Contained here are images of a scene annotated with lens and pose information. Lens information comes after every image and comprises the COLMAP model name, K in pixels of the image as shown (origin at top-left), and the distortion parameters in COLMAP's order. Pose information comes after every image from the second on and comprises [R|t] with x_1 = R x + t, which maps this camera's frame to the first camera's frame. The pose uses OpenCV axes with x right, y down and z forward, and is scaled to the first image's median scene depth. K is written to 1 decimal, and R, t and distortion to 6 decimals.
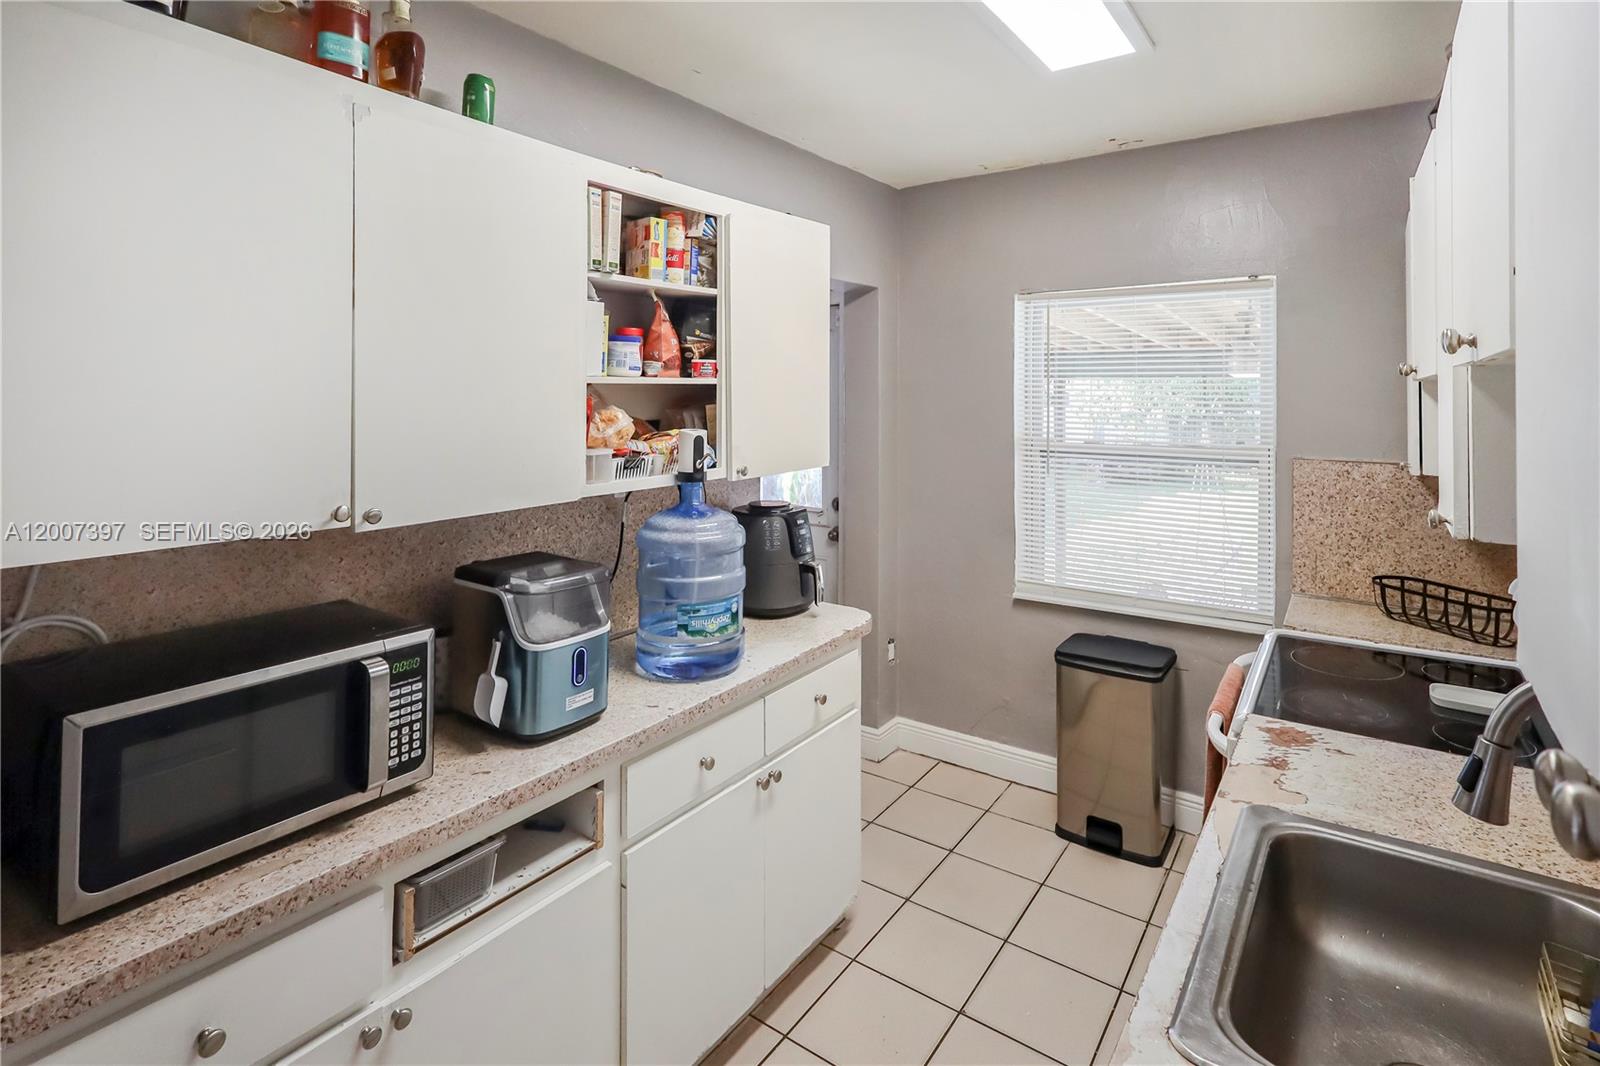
lens RADIAL K [[775.4, 0, 800.0], [0, 775.4, 533.0], [0, 0, 1]] dist [-0.013818, -0.000057]
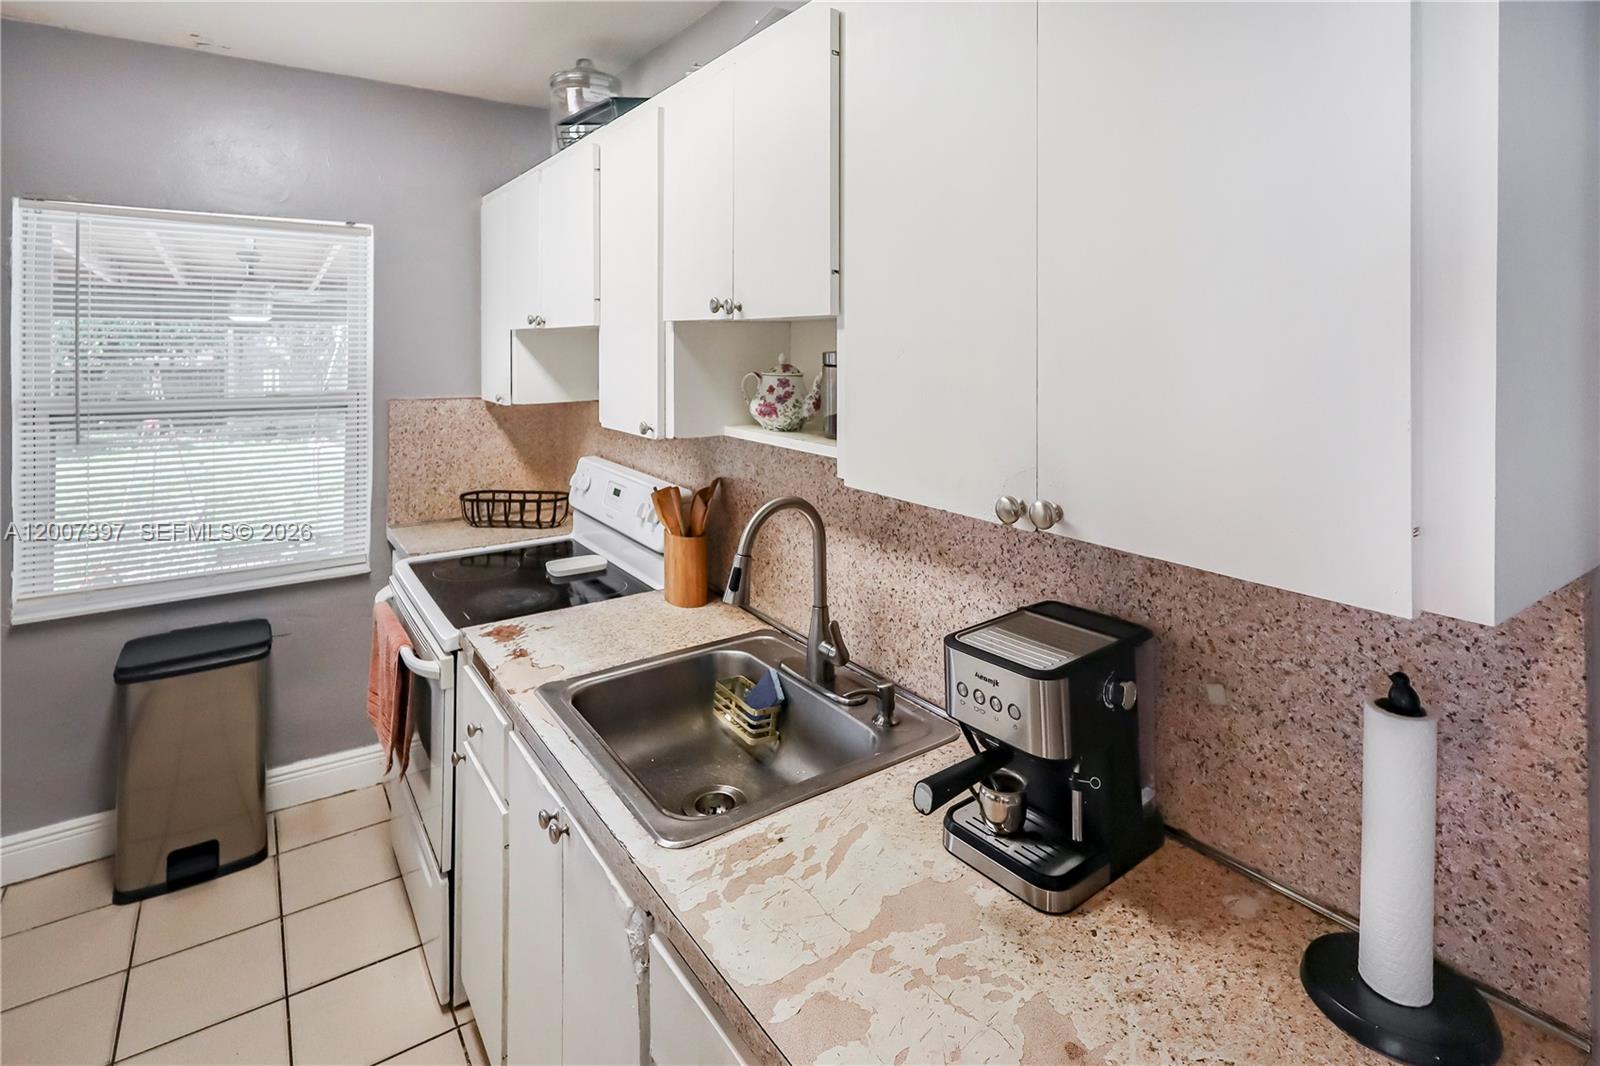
lens RADIAL K [[769.0, 0, 801.9], [0, 769.0, 512.3], [0, 0, 1]] dist [0.000320, -0.010067]
pose [[0.321518, -0.198824, 0.925794, -0.169402], [0.158855, 0.975176, 0.154261, -0.015281], [-0.933483, 0.097469, 0.345121, 0.094823]]
